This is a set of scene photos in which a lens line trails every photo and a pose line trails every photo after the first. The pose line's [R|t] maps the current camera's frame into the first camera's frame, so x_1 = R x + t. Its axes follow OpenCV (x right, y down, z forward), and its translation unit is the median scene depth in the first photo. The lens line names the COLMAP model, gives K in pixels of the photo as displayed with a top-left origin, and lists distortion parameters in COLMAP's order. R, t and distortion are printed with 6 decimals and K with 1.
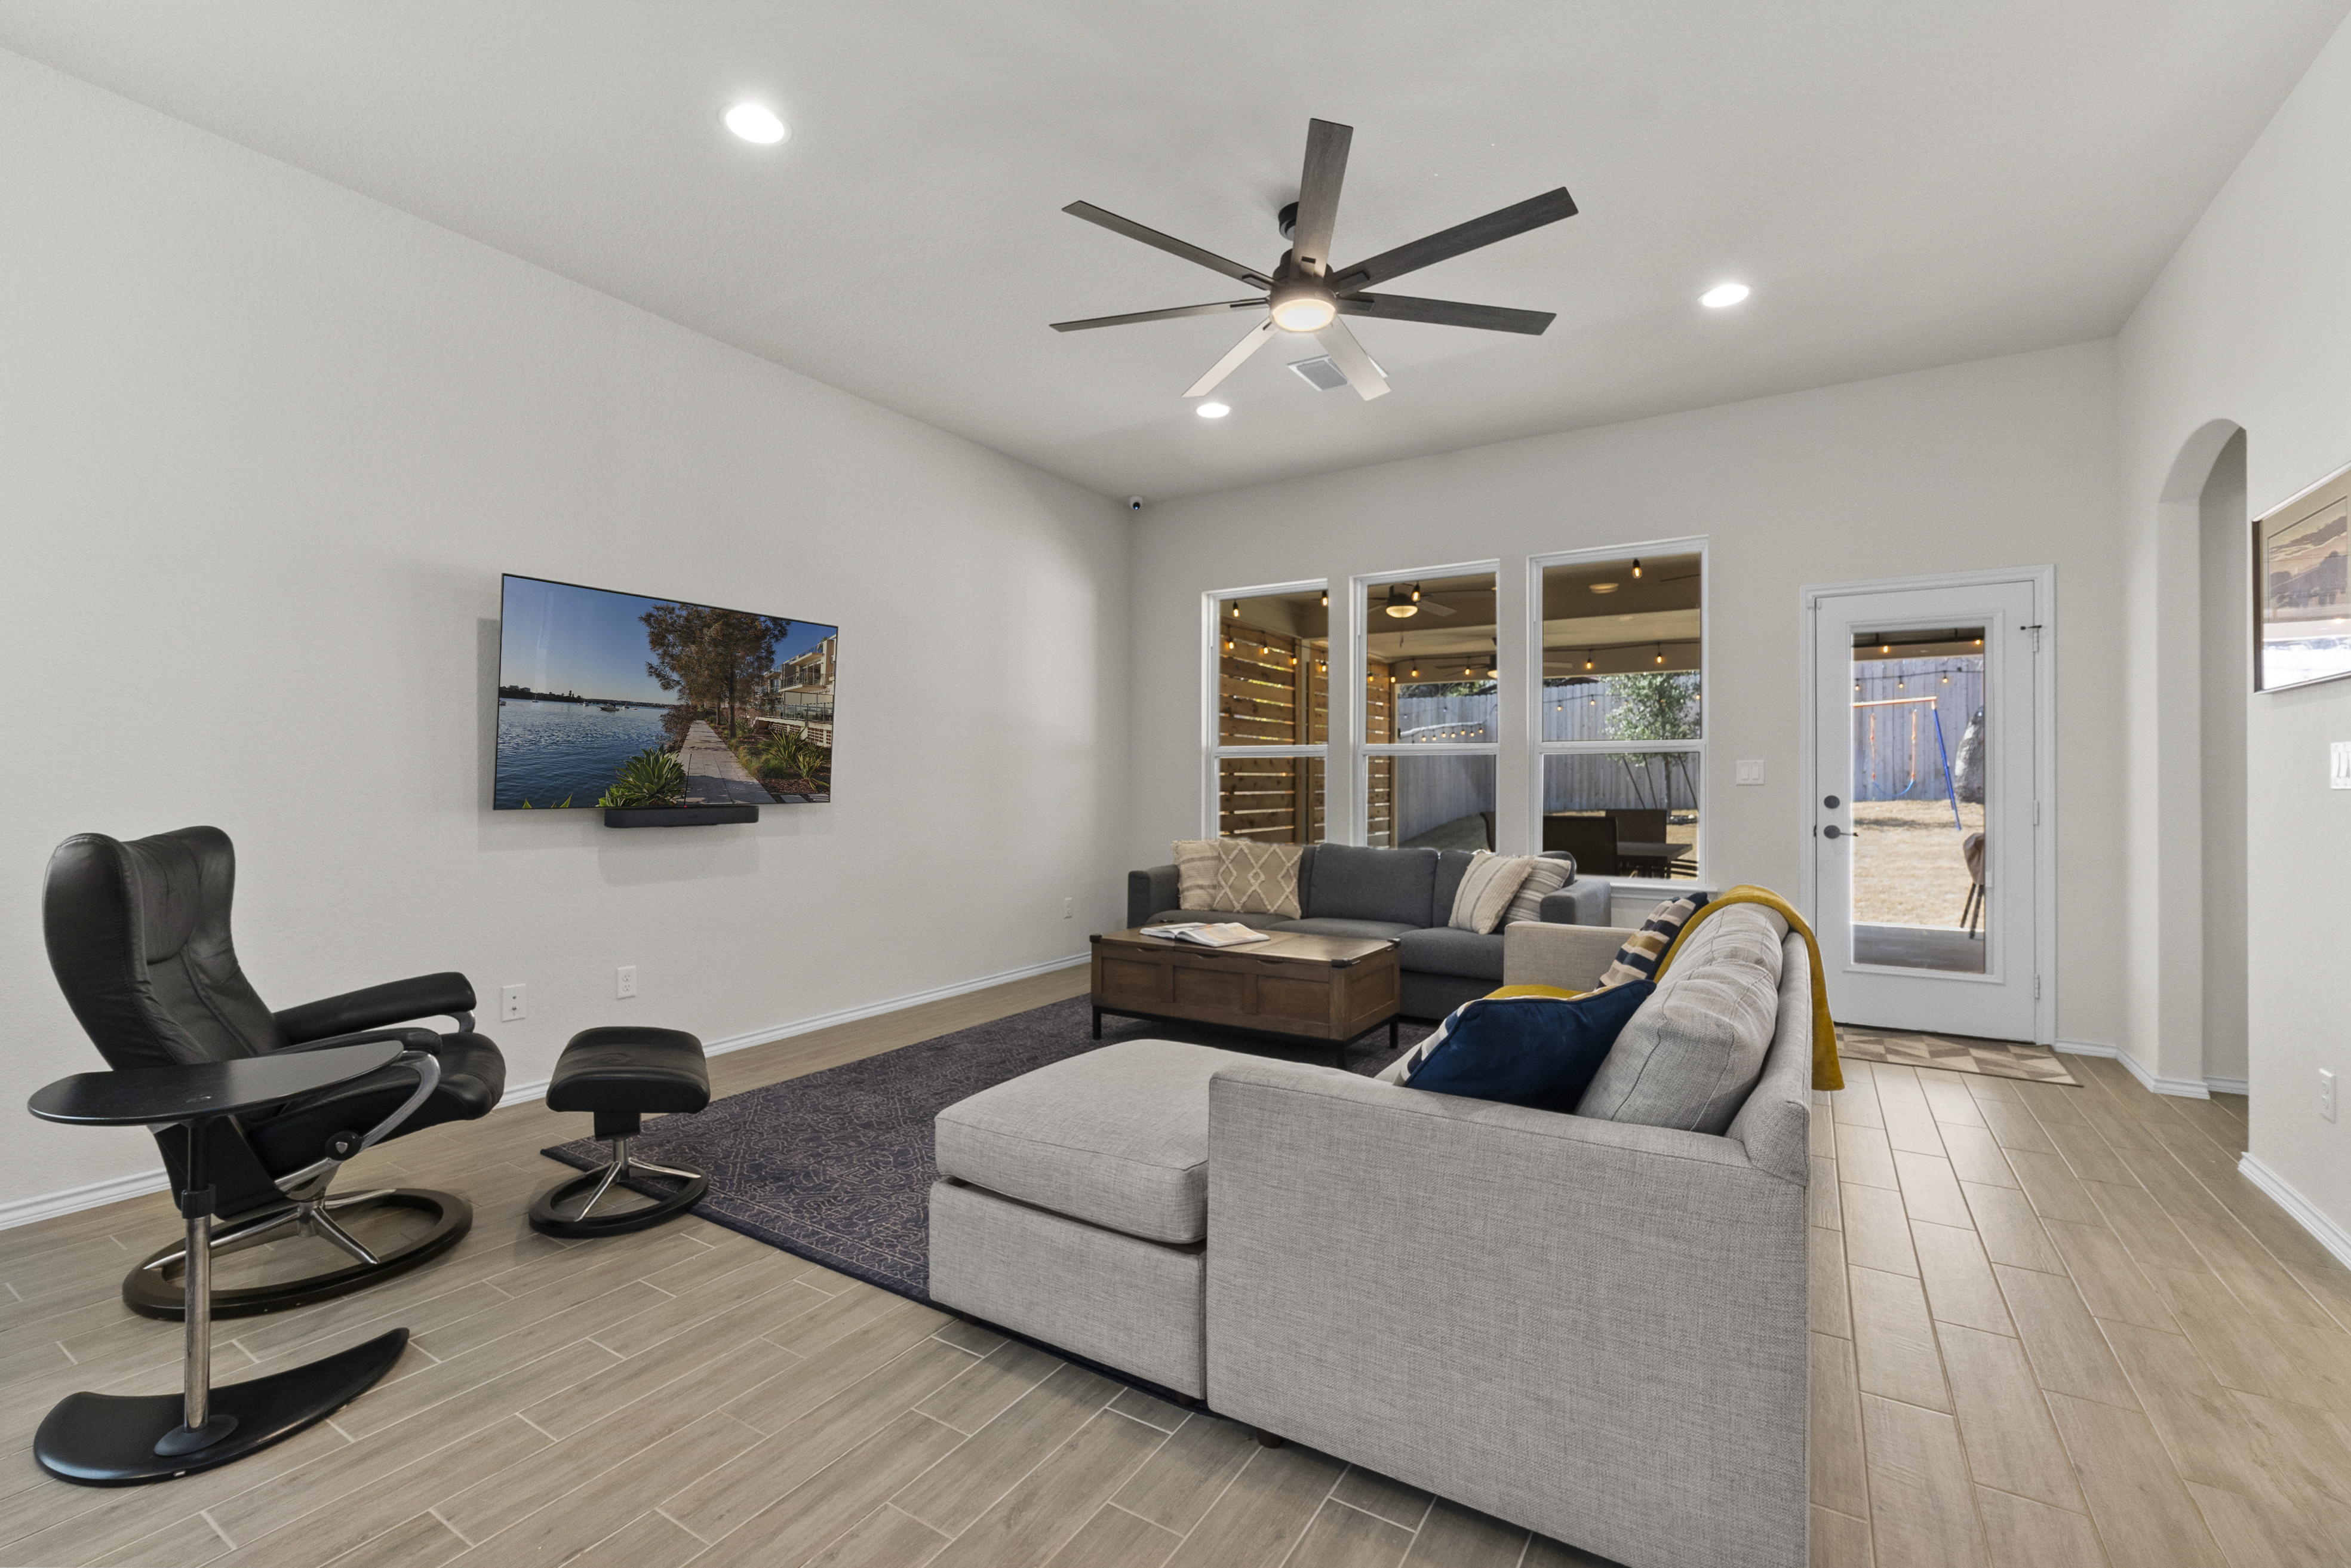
lens RADIAL K [[1022.0, 0, 1160.6], [0, 1022.0, 776.2], [0, 0, 1]] dist [-0.012237, 0.002790]
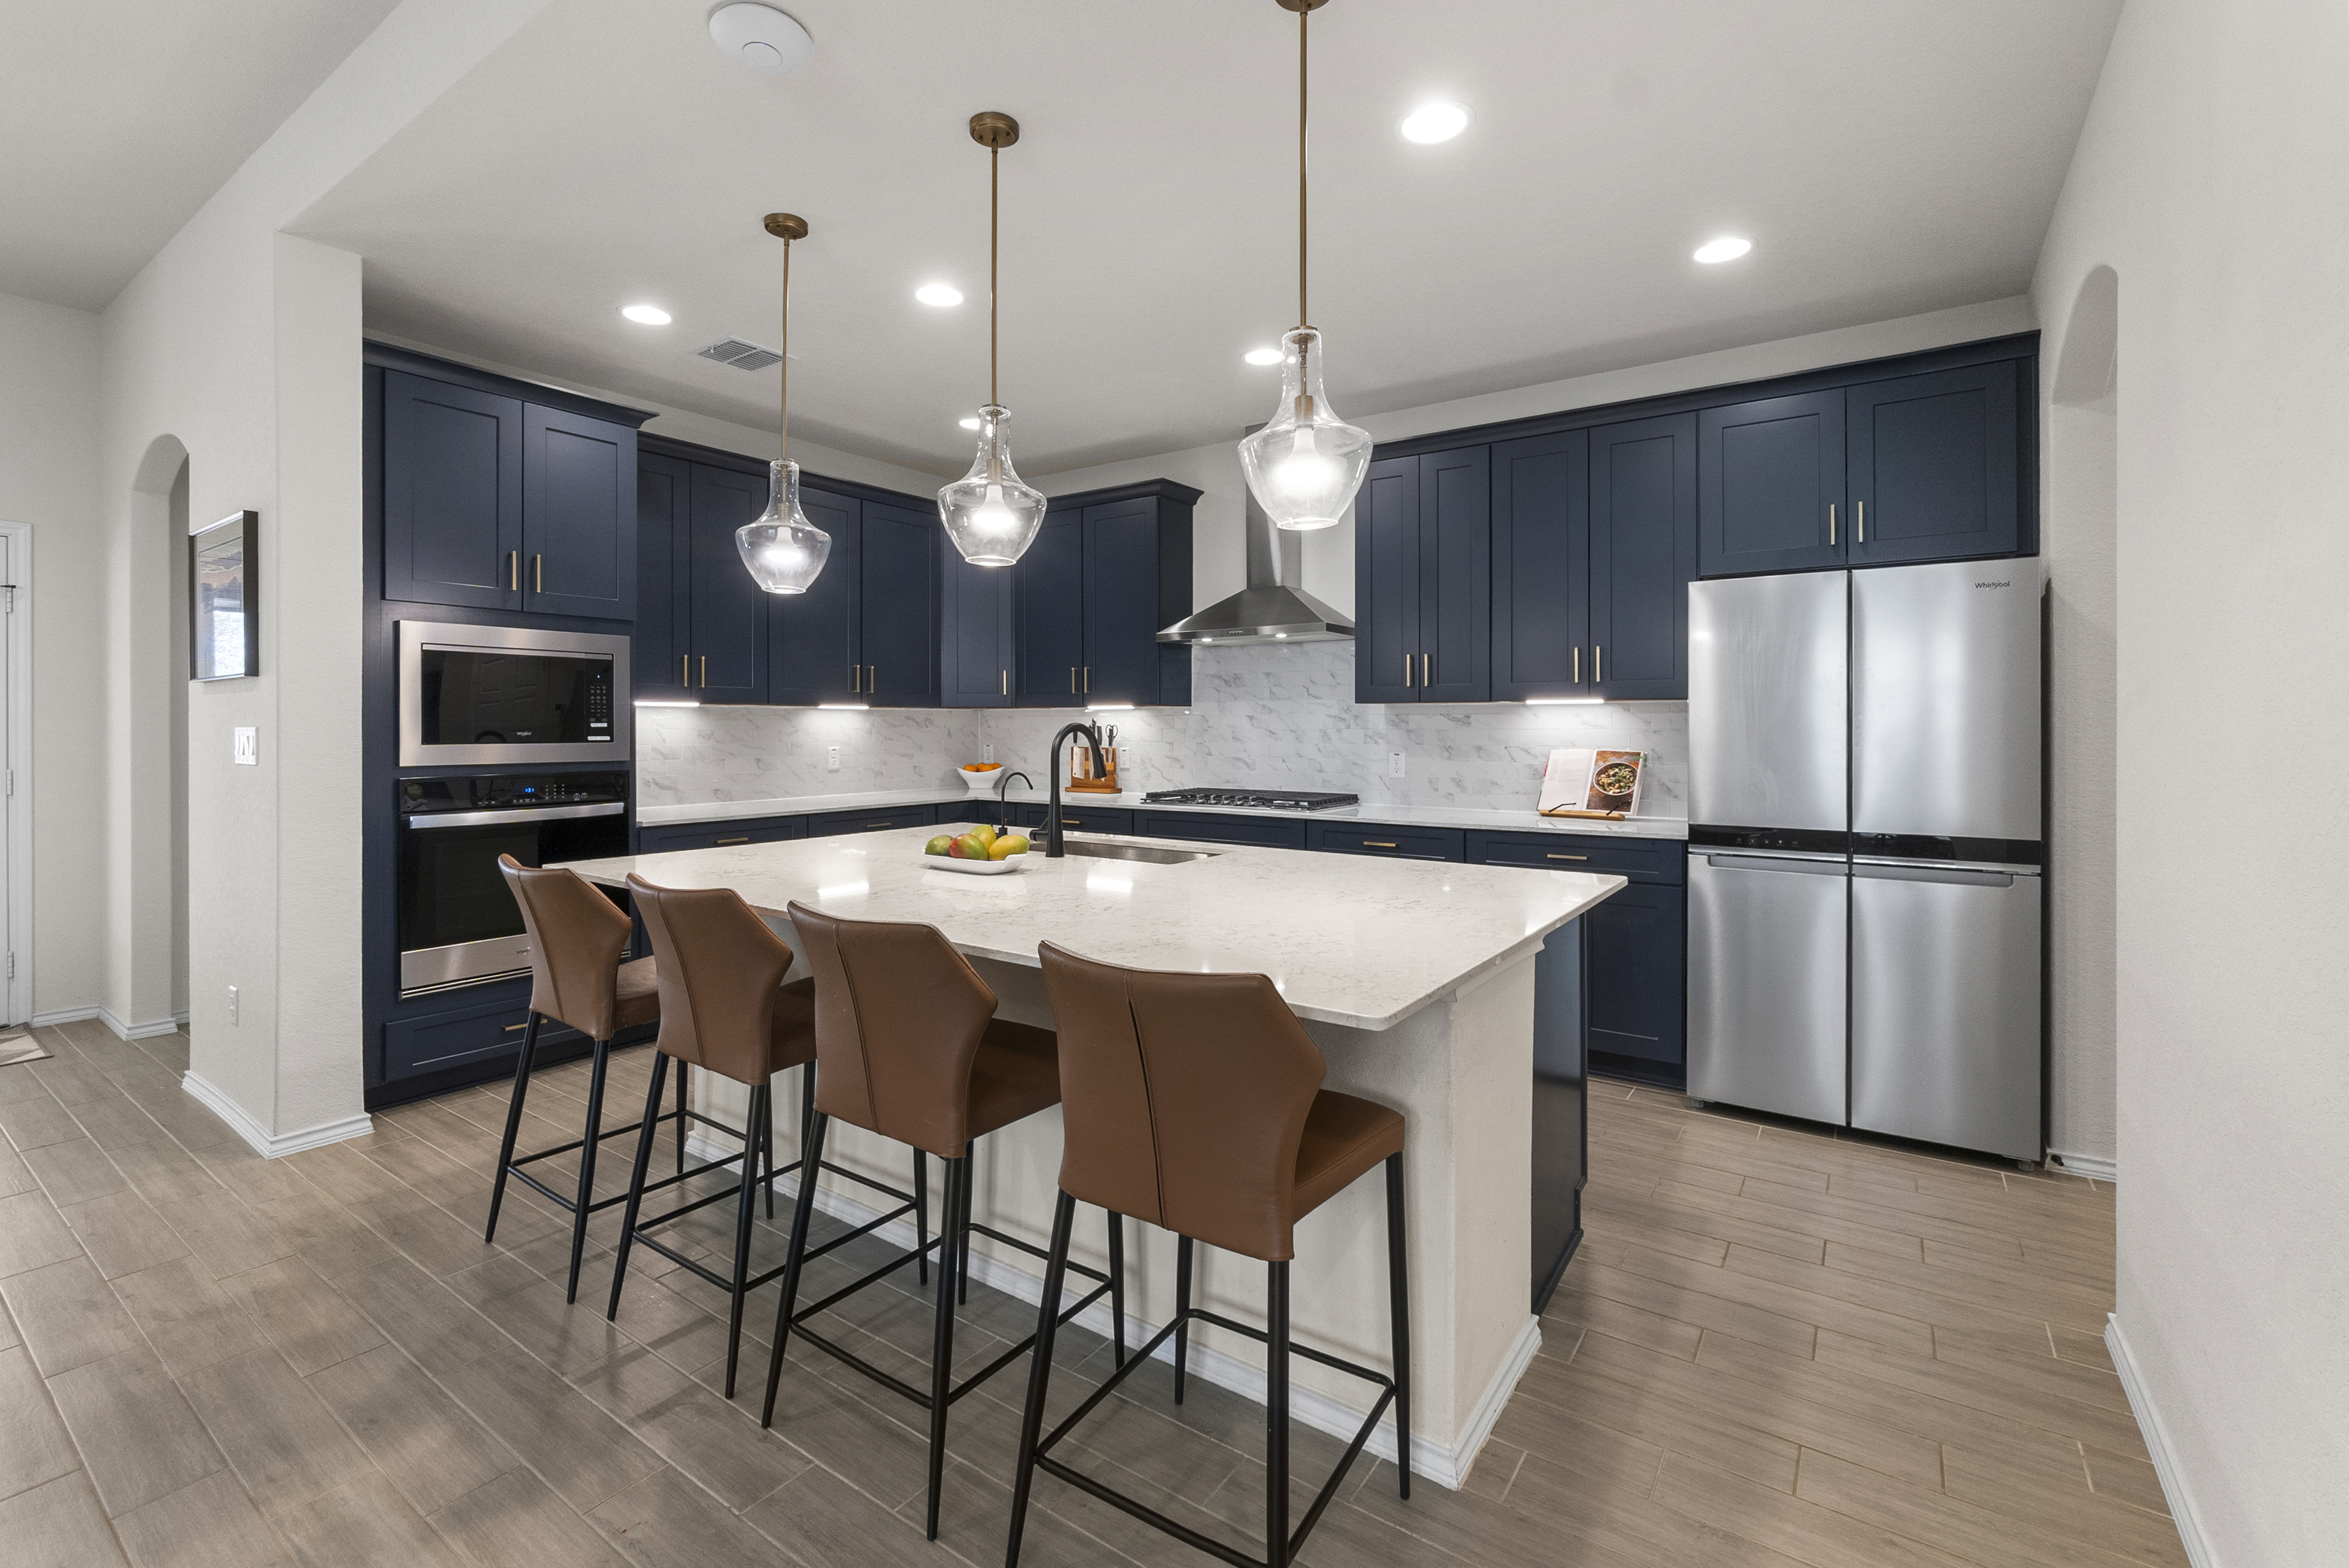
lens RADIAL K [[1021.2, 0, 1174.0], [0, 1021.2, 724.9], [0, 0, 1]] dist [-0.012237, 0.002790]
pose [[0.043945, -0.002477, 0.999031, -0.033998], [-0.004335, 0.999987, 0.002670, -0.026316], [-0.999025, -0.004448, 0.043933, -0.137992]]
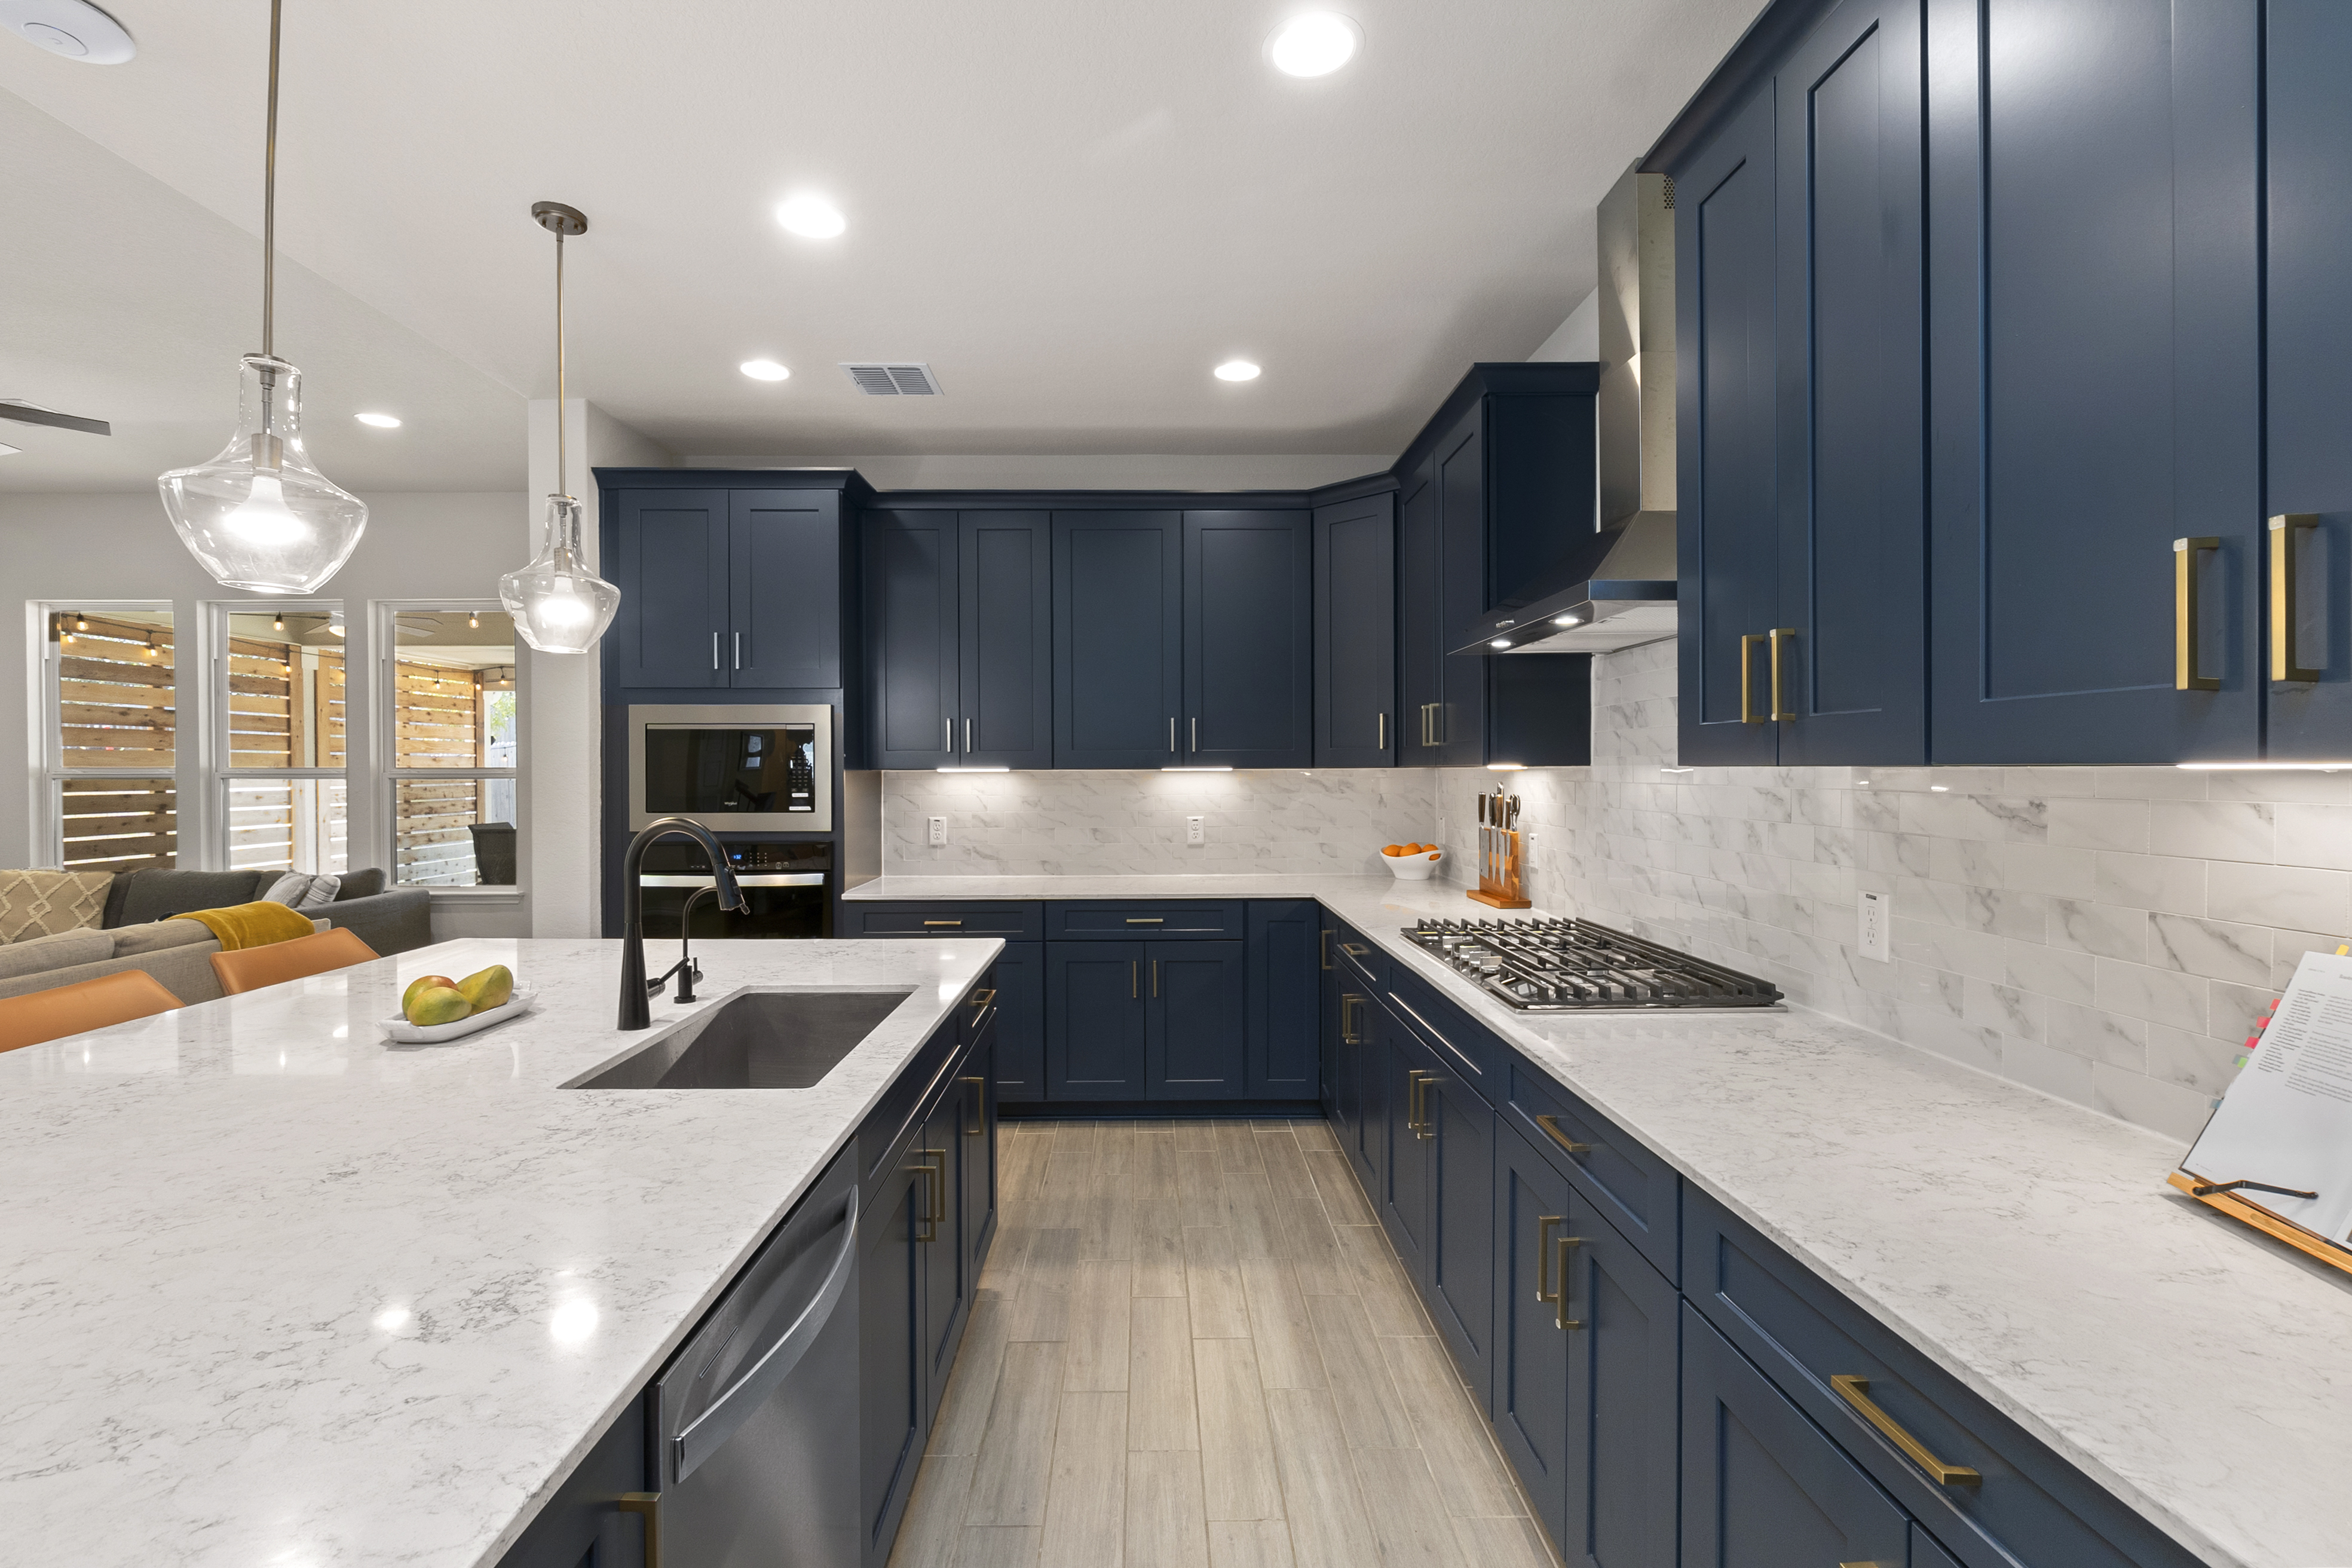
lens RADIAL K [[1022.5, 0, 1161.1], [0, 1022.5, 774.6], [0, 0, 1]] dist [-0.012237, 0.002790]
pose [[0.831869, -0.007382, 0.554923, 0.610012], [0.002159, 0.999947, 0.010067, -0.048250], [-0.554968, -0.007176, 0.831841, -0.520664]]
